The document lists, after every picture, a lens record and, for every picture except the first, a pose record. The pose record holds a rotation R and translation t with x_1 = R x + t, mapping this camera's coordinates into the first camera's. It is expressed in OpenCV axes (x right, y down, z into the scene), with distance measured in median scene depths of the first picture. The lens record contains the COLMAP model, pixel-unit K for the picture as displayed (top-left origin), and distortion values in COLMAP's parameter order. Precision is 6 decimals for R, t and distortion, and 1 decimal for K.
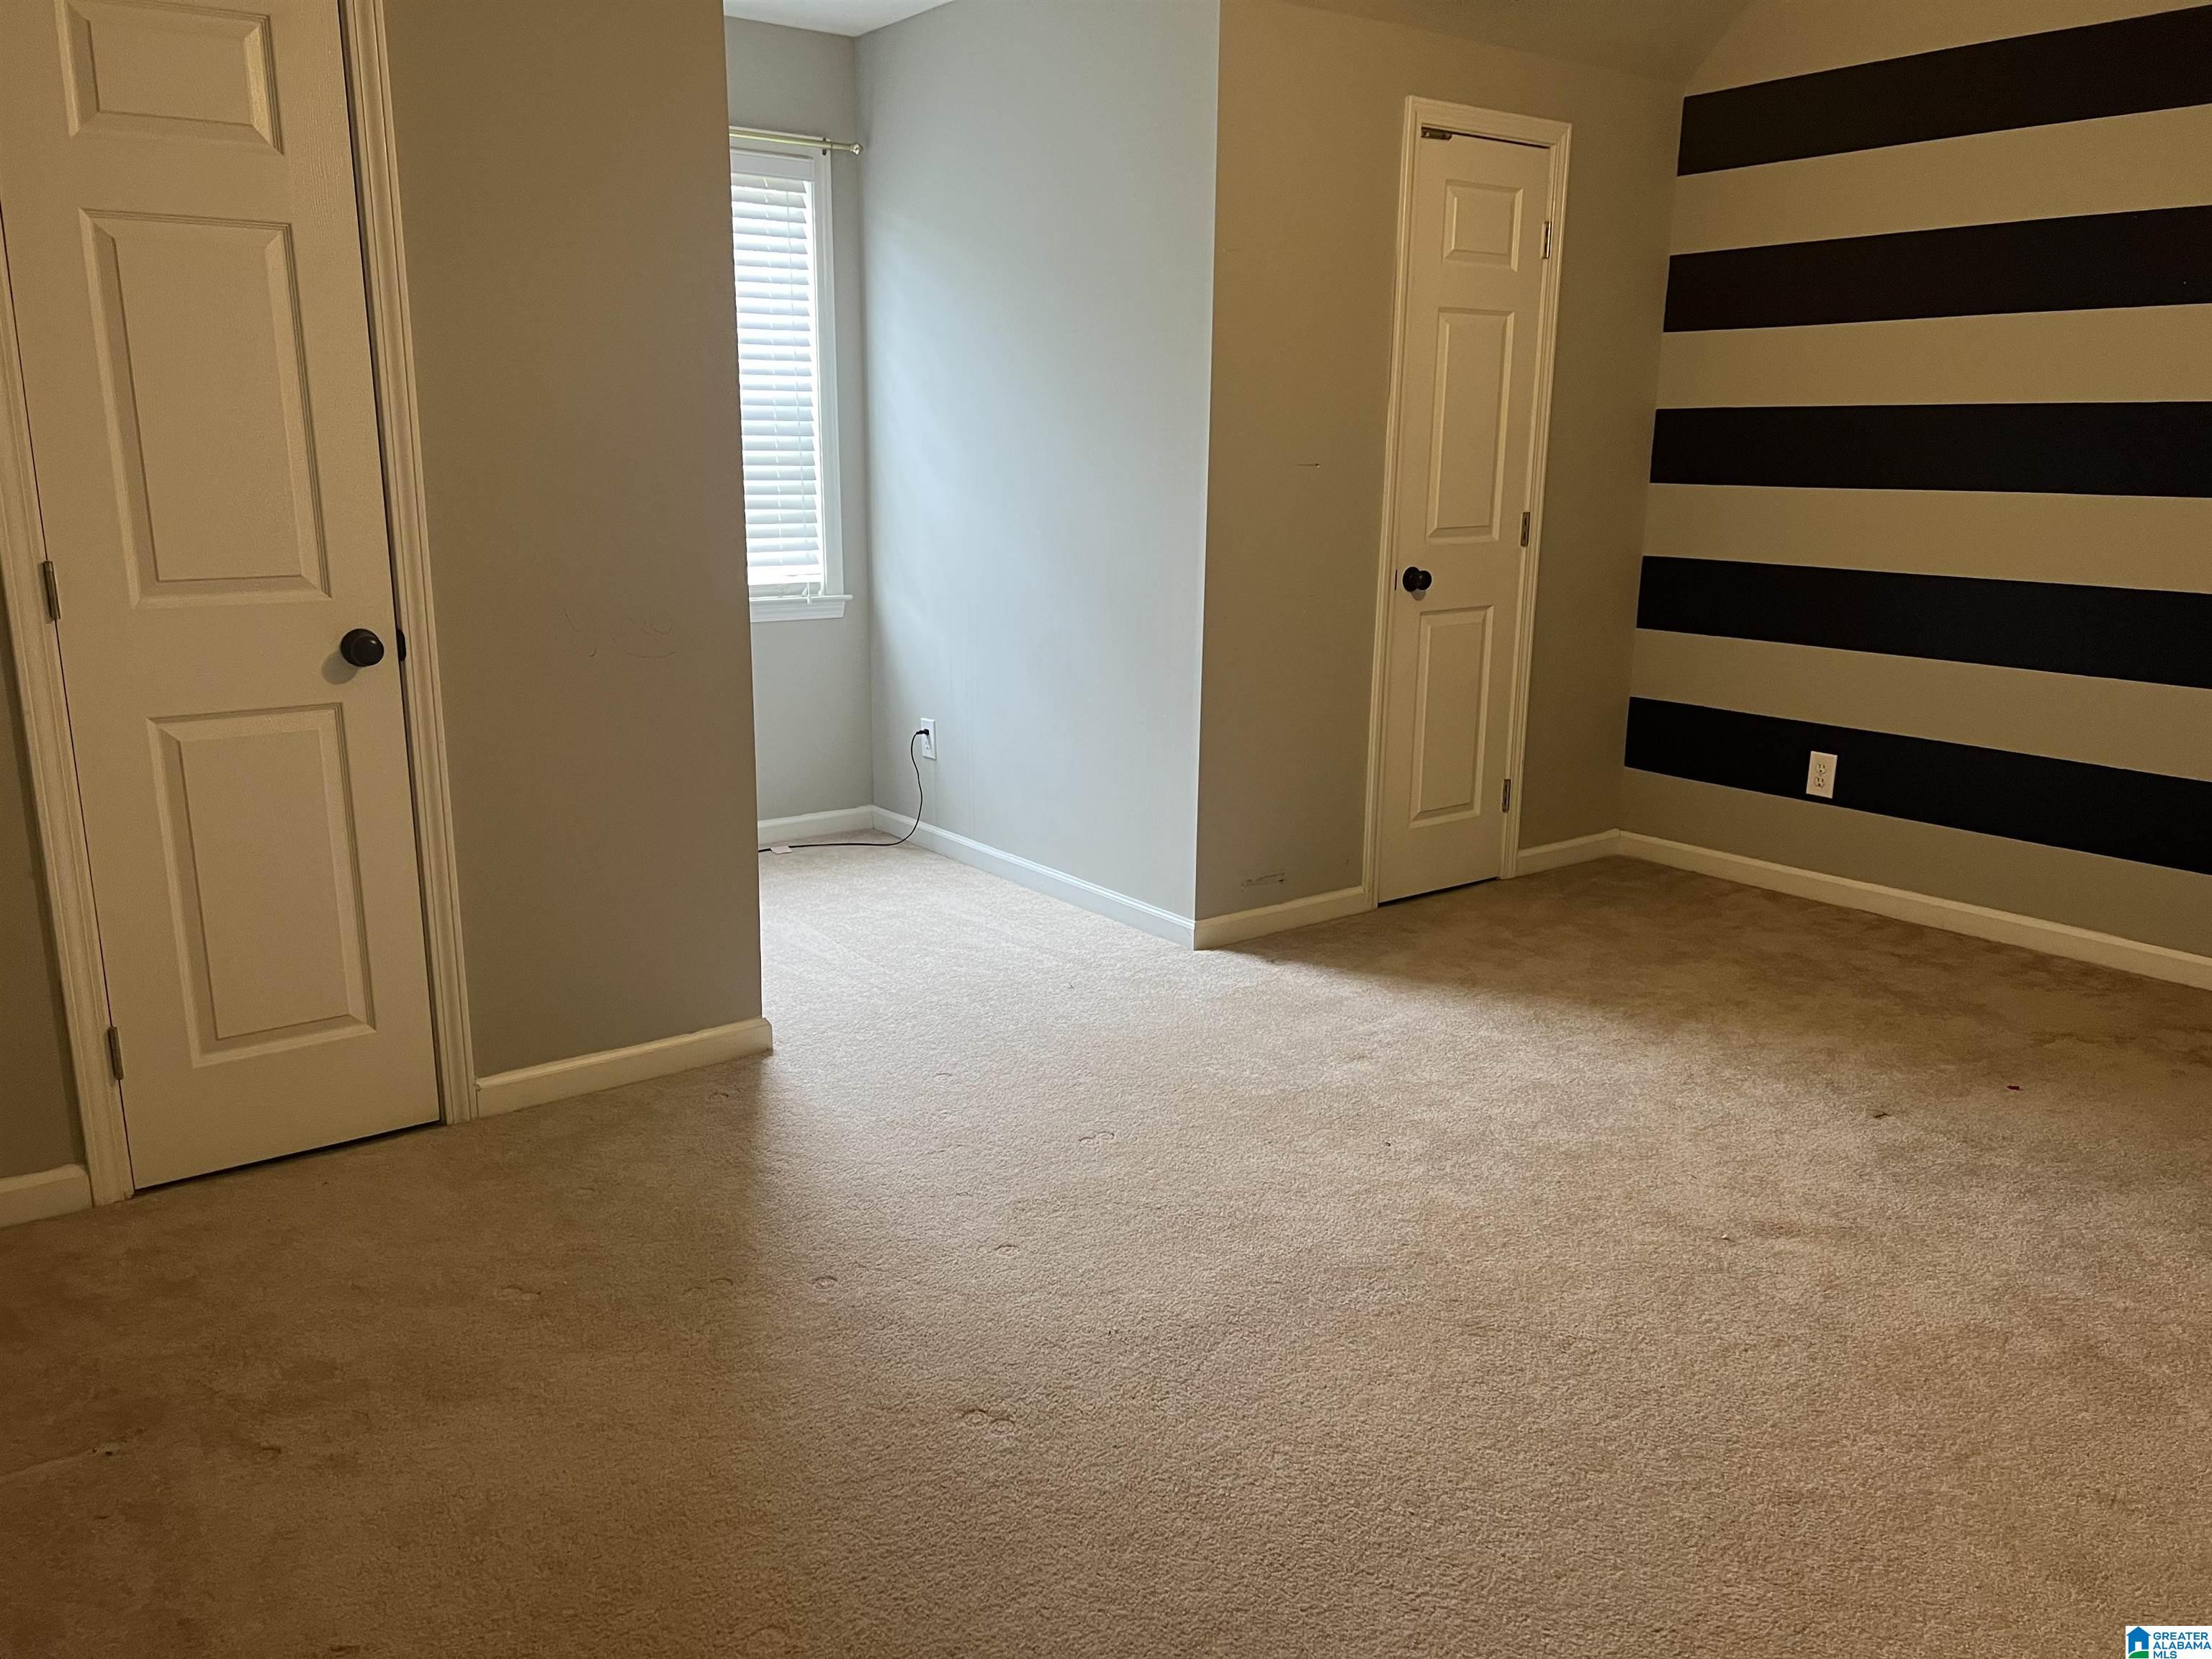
lens RADIAL K [[1702.4, 0, 1106.0], [0, 1702.4, 829.5], [0, 0, 1]] dist [-0.007825, -0.007314]
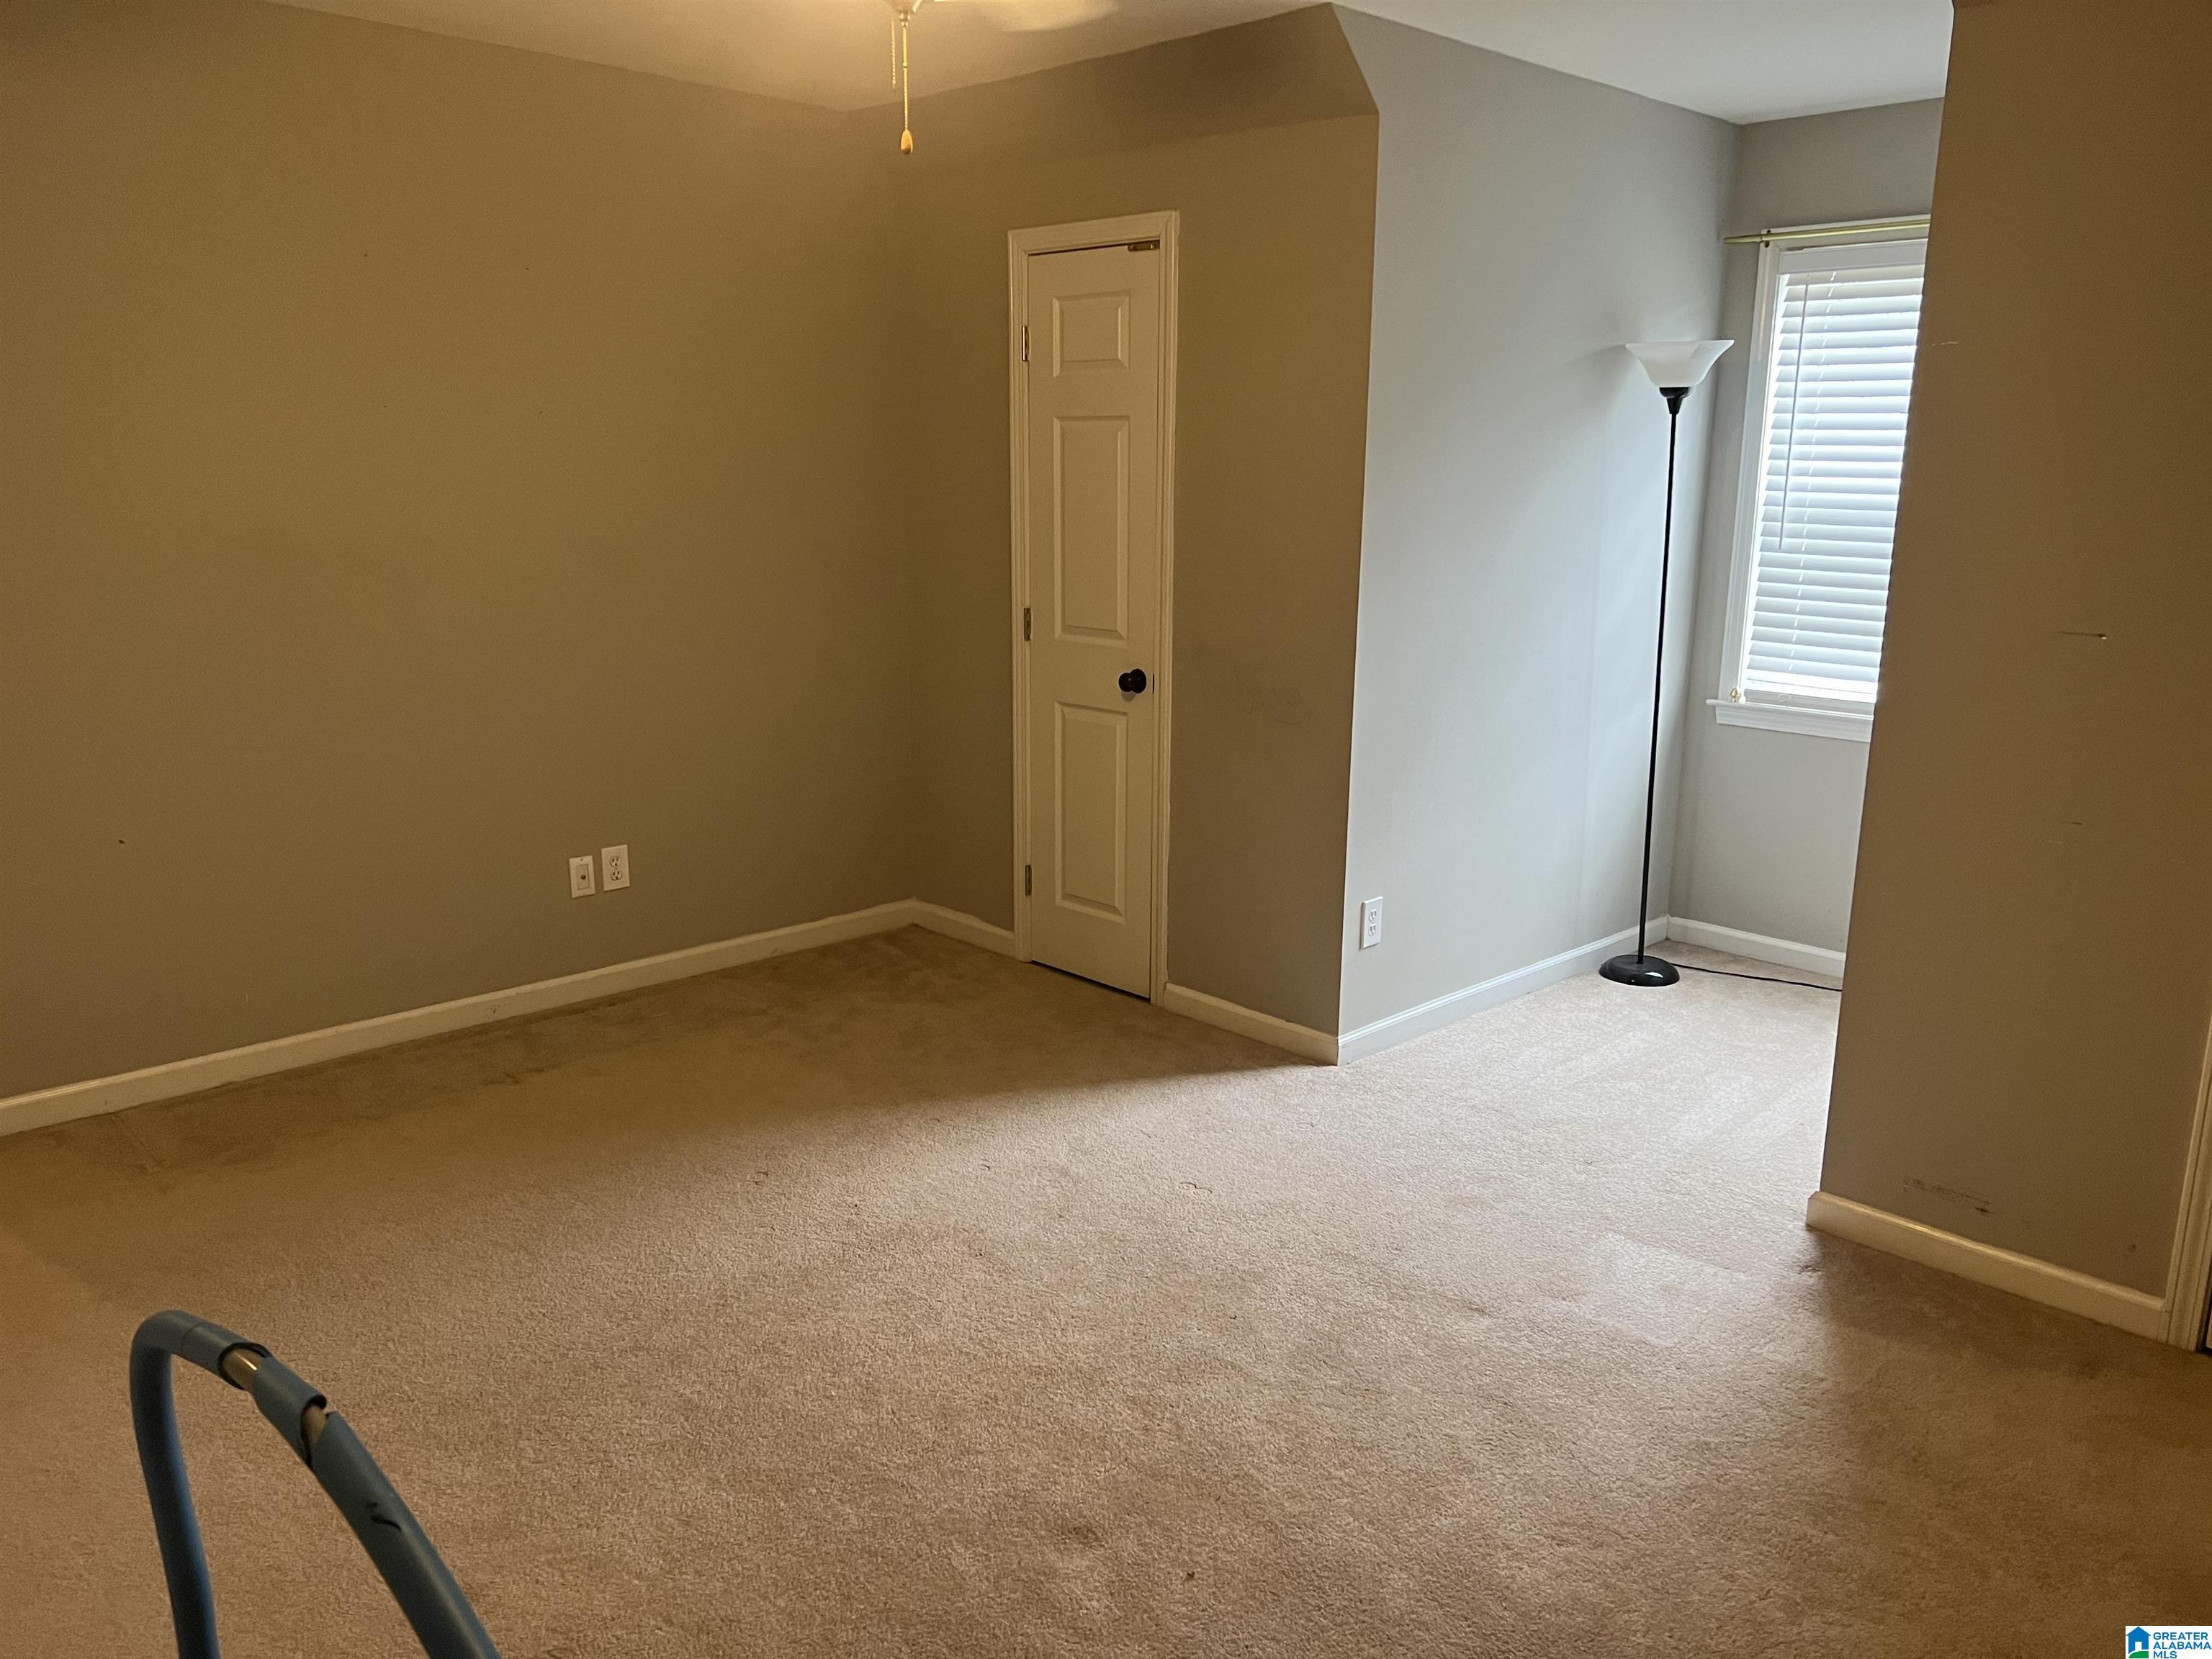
lens RADIAL K [[1656.8, 0, 1106.0], [0, 1656.8, 829.5], [0, 0, 1]] dist [0.081980, -0.001497]
pose [[0.127810, 0.216766, -0.967821, 1.076070], [-0.236606, 0.954313, 0.182494, -0.250083], [0.963163, 0.205667, 0.173259, 0.737233]]
